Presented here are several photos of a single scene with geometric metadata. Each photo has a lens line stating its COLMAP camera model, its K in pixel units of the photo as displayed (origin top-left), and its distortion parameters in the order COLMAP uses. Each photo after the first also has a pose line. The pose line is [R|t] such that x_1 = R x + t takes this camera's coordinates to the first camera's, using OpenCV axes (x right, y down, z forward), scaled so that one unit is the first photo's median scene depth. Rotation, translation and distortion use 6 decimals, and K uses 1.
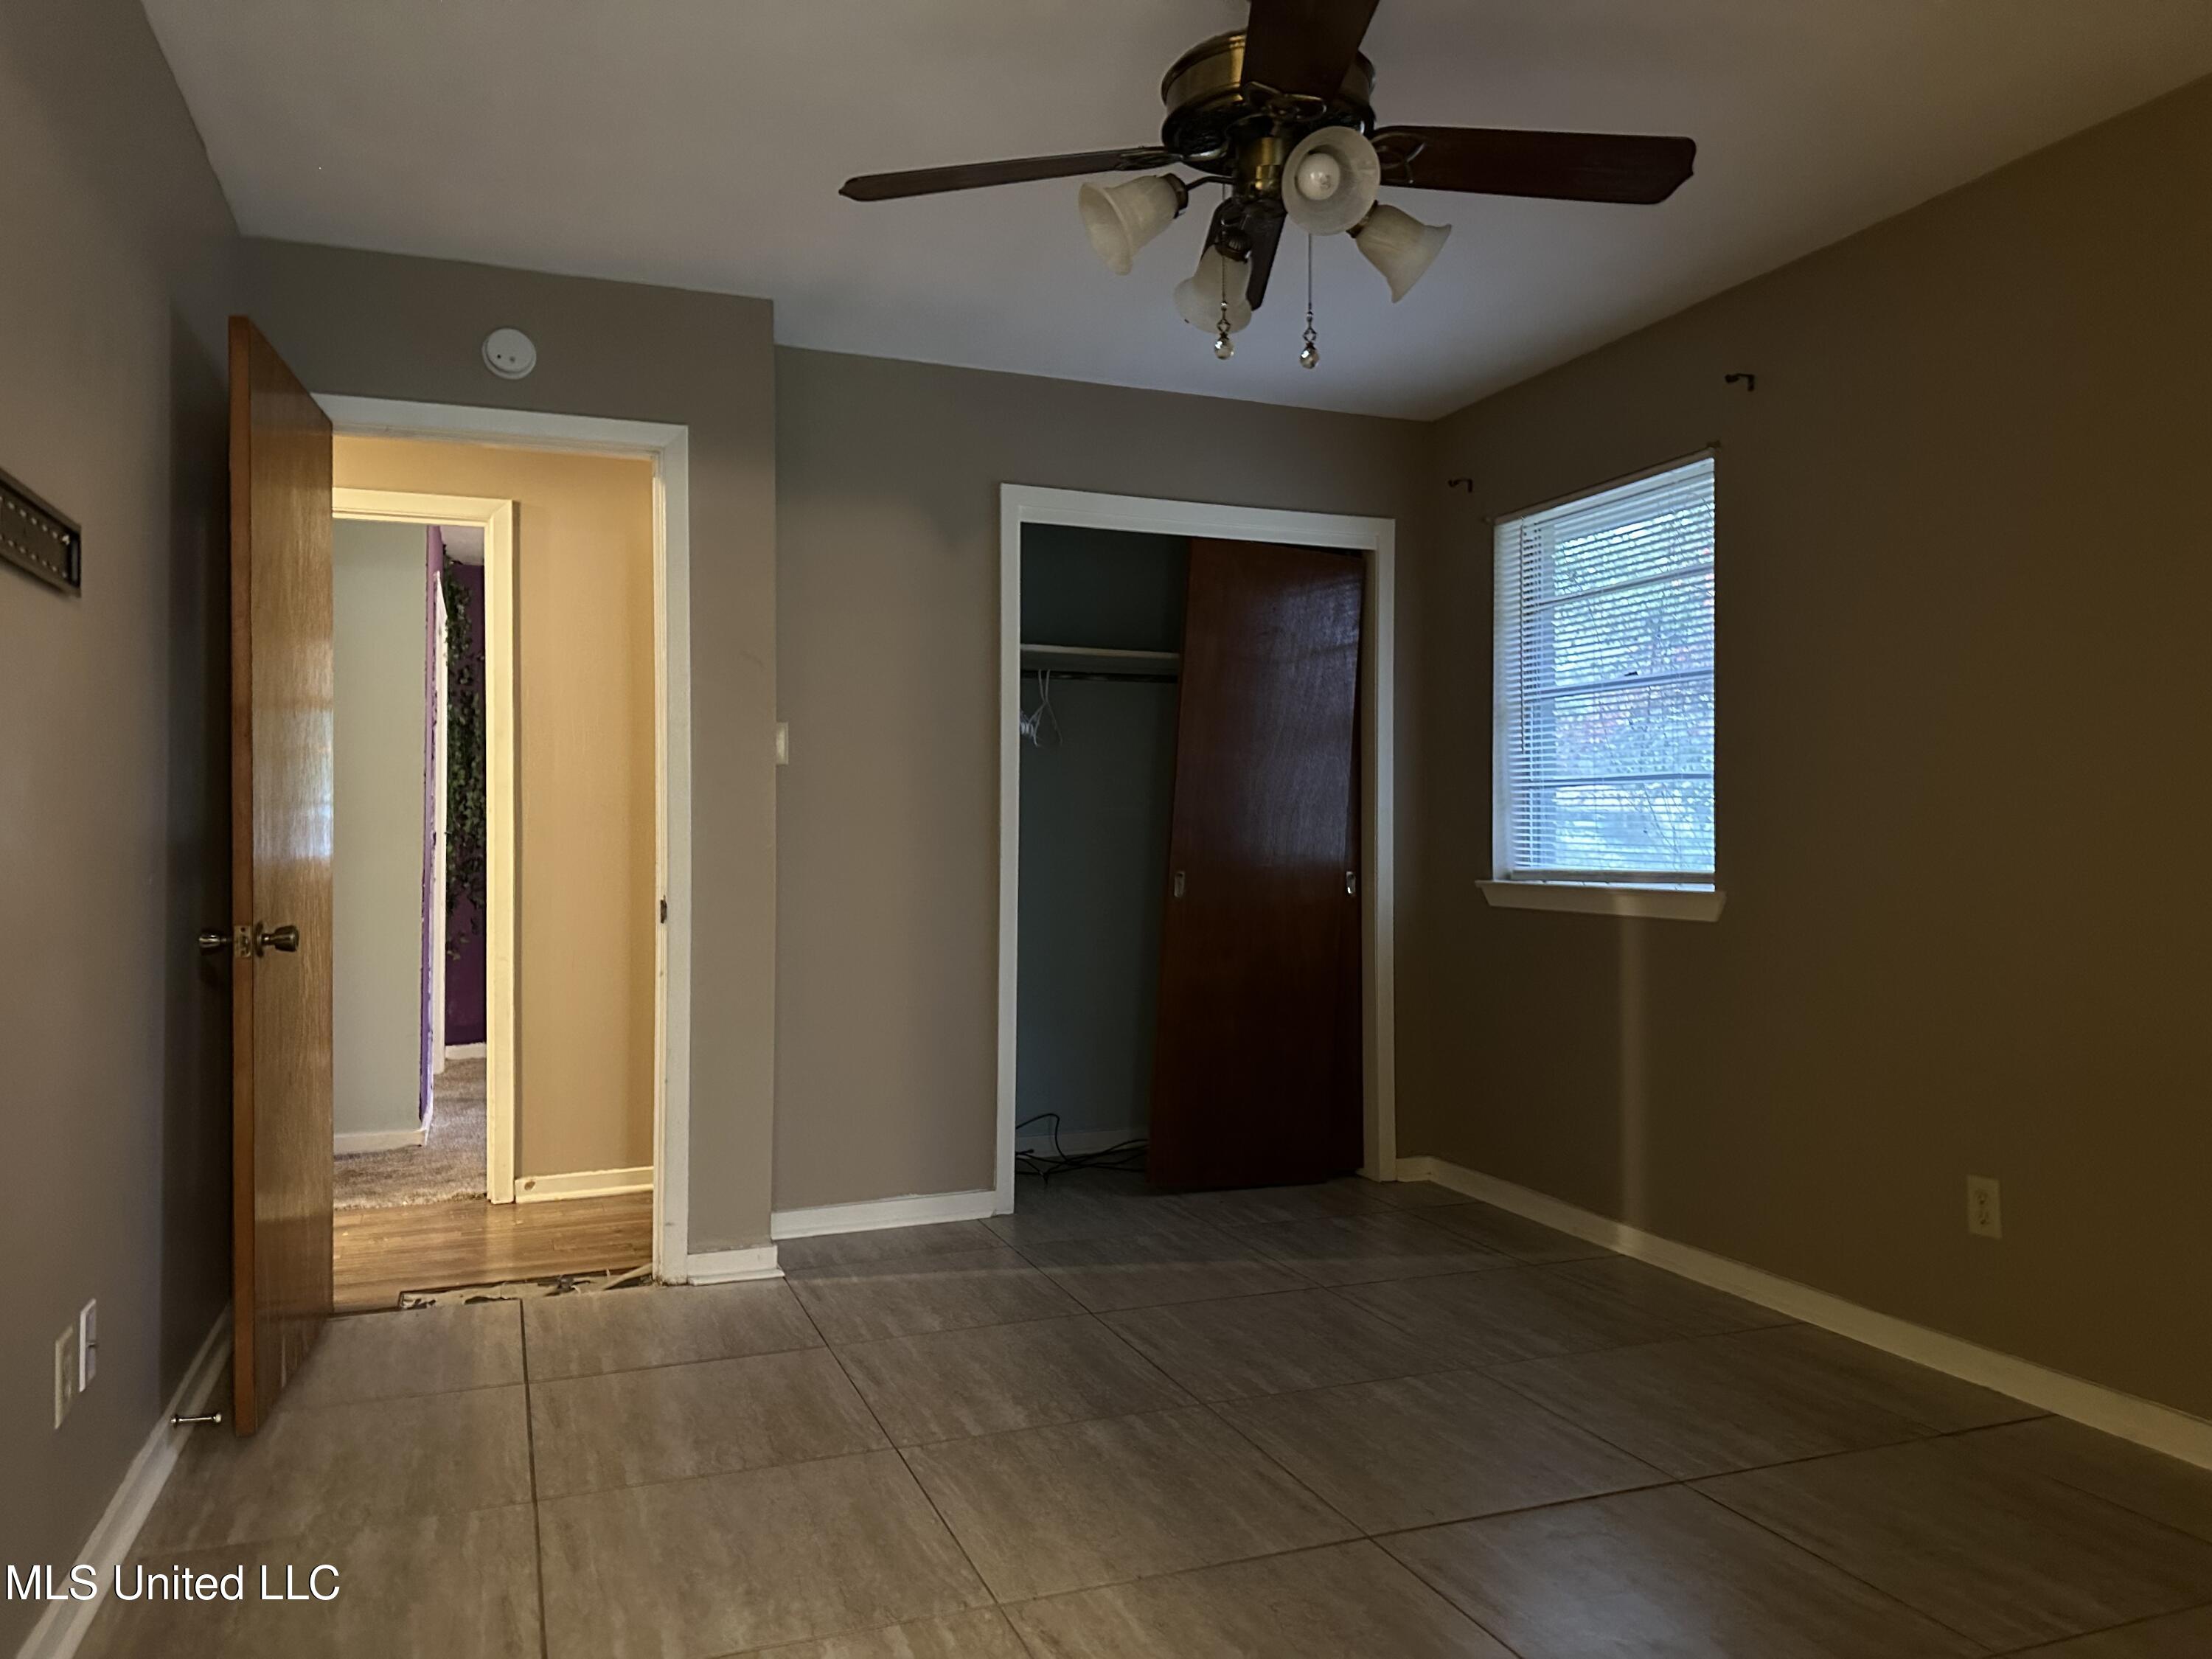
lens RADIAL K [[1540.2, 0, 1099.4], [0, 1540.2, 825.0], [0, 0, 1]] dist [0.065770, -0.075771]
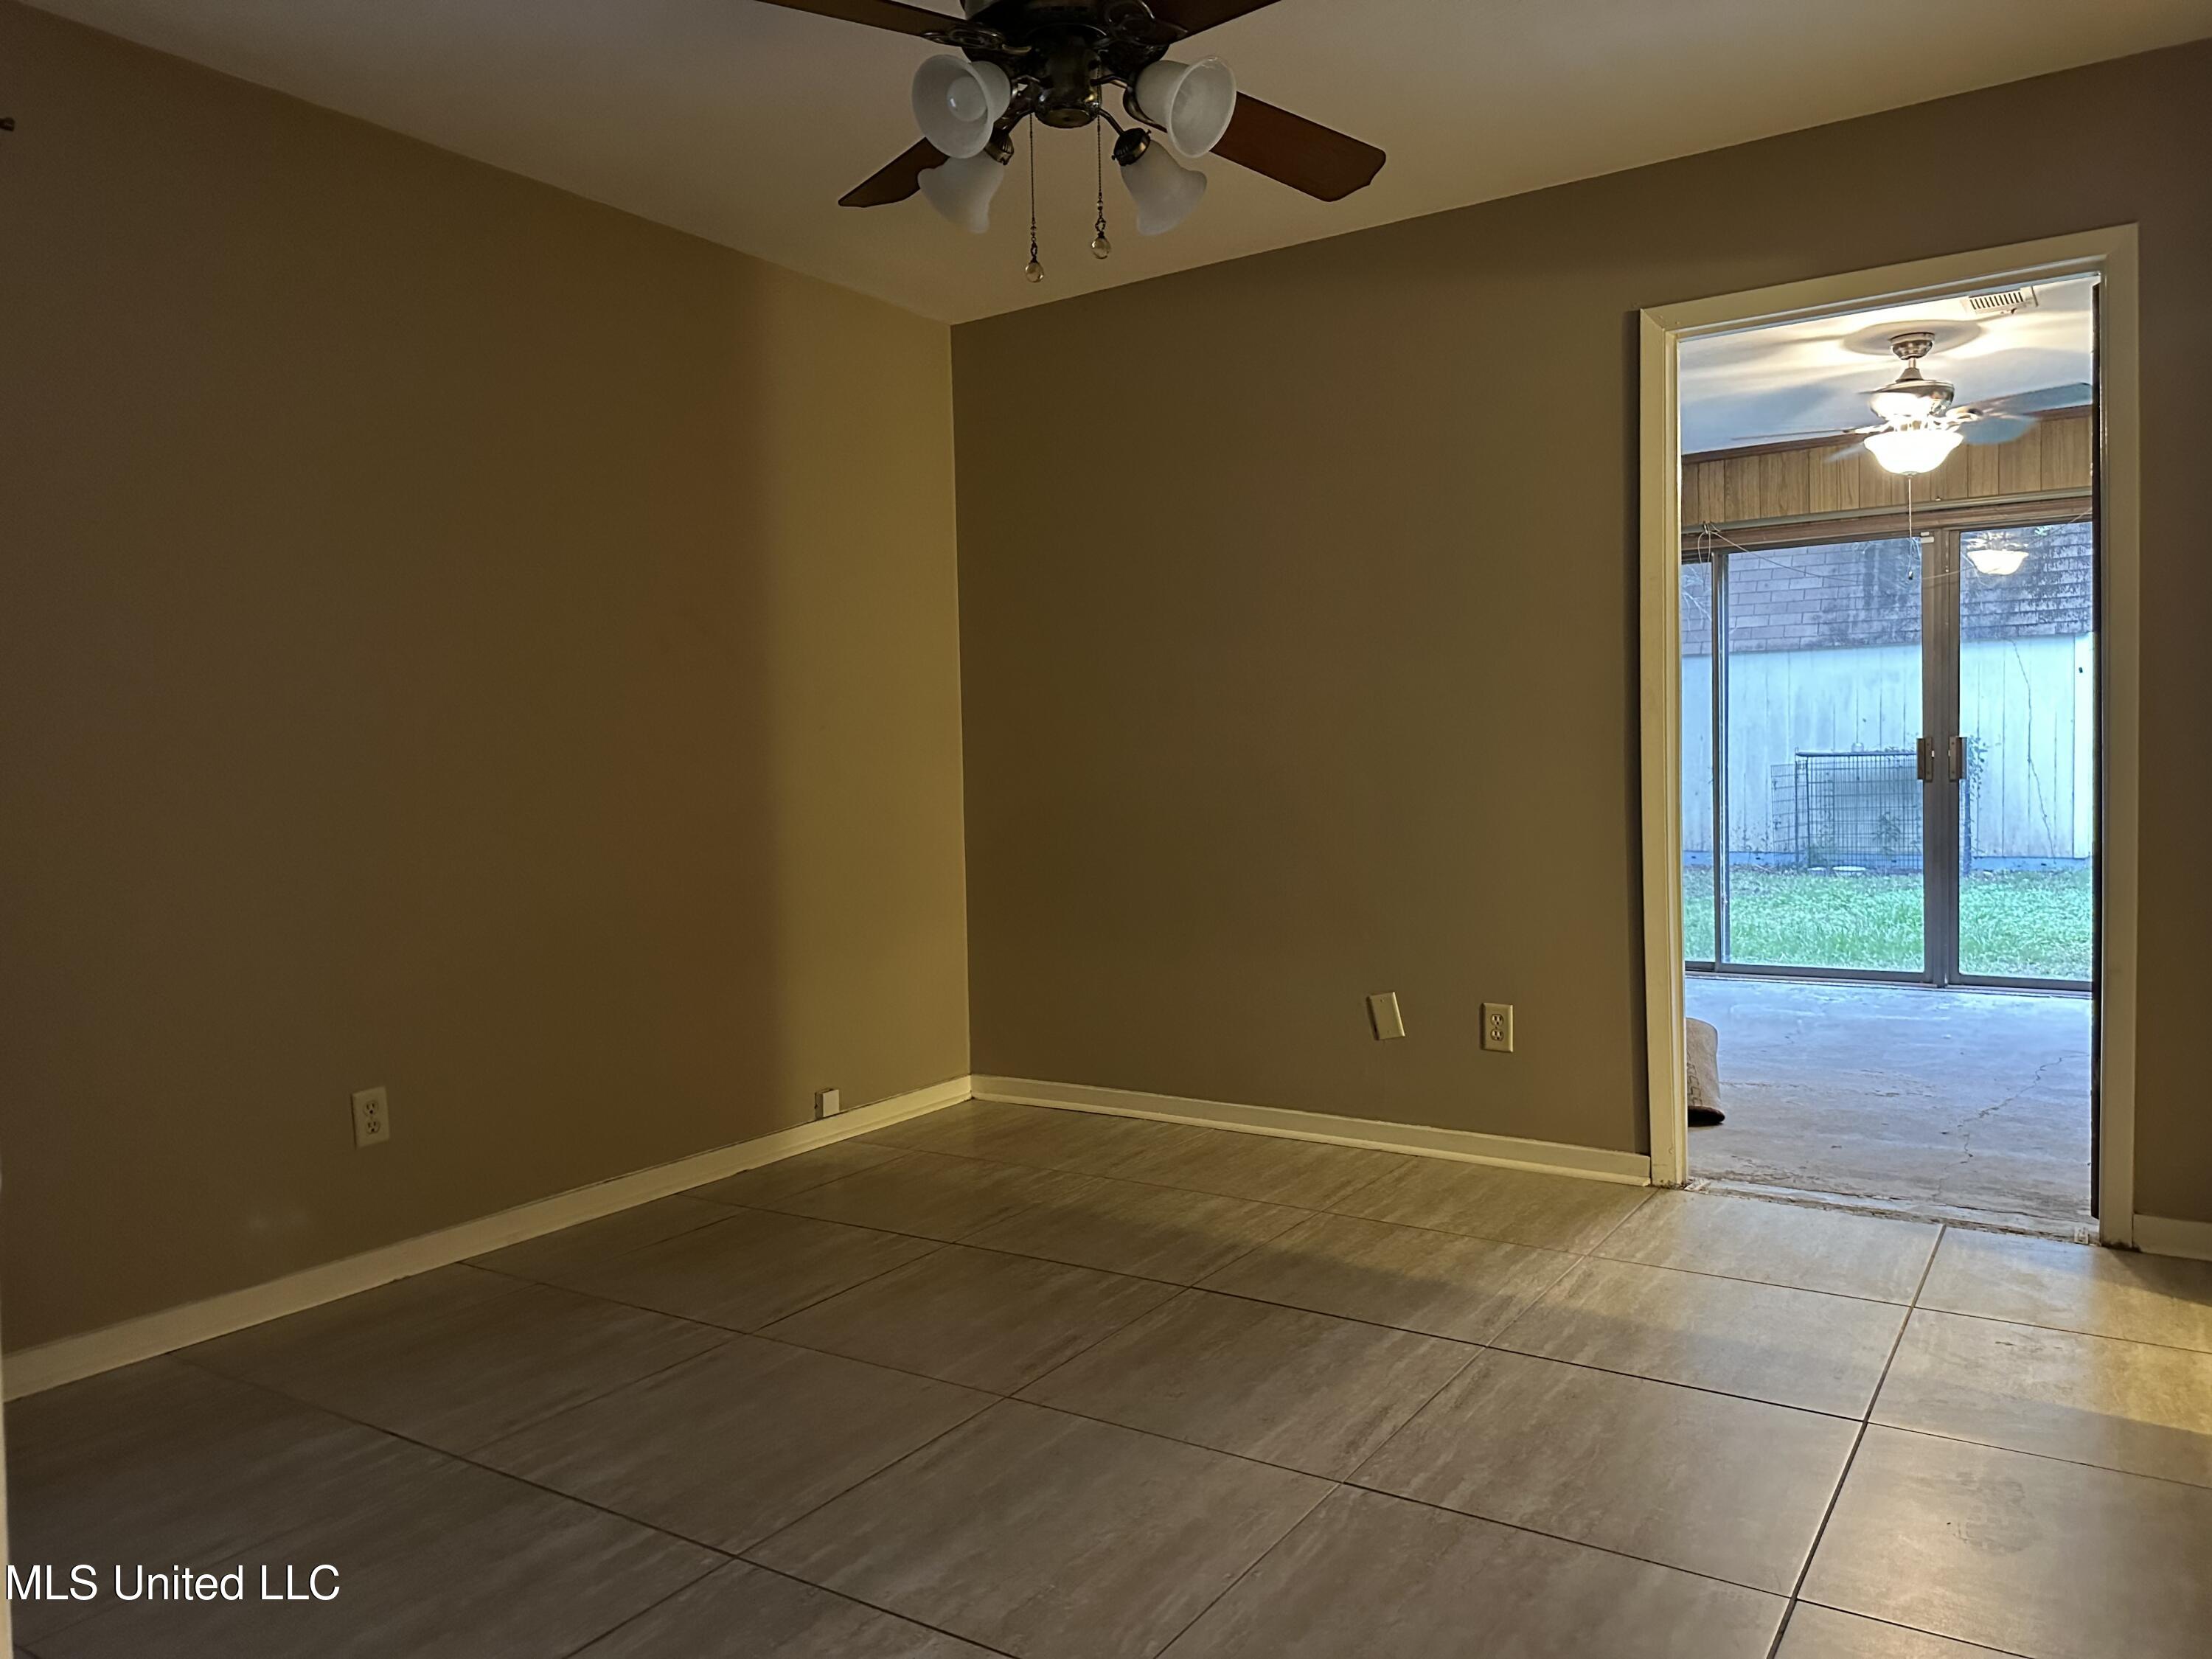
lens RADIAL K [[1540.2, 0, 1099.4], [0, 1540.2, 825.0], [0, 0, 1]] dist [0.065770, -0.075771]
pose [[-0.570453, -0.018143, 0.821130, -0.626324], [0.018017, 0.999239, 0.034595, 0.026590], [-0.821133, 0.034529, -0.569692, 1.326197]]
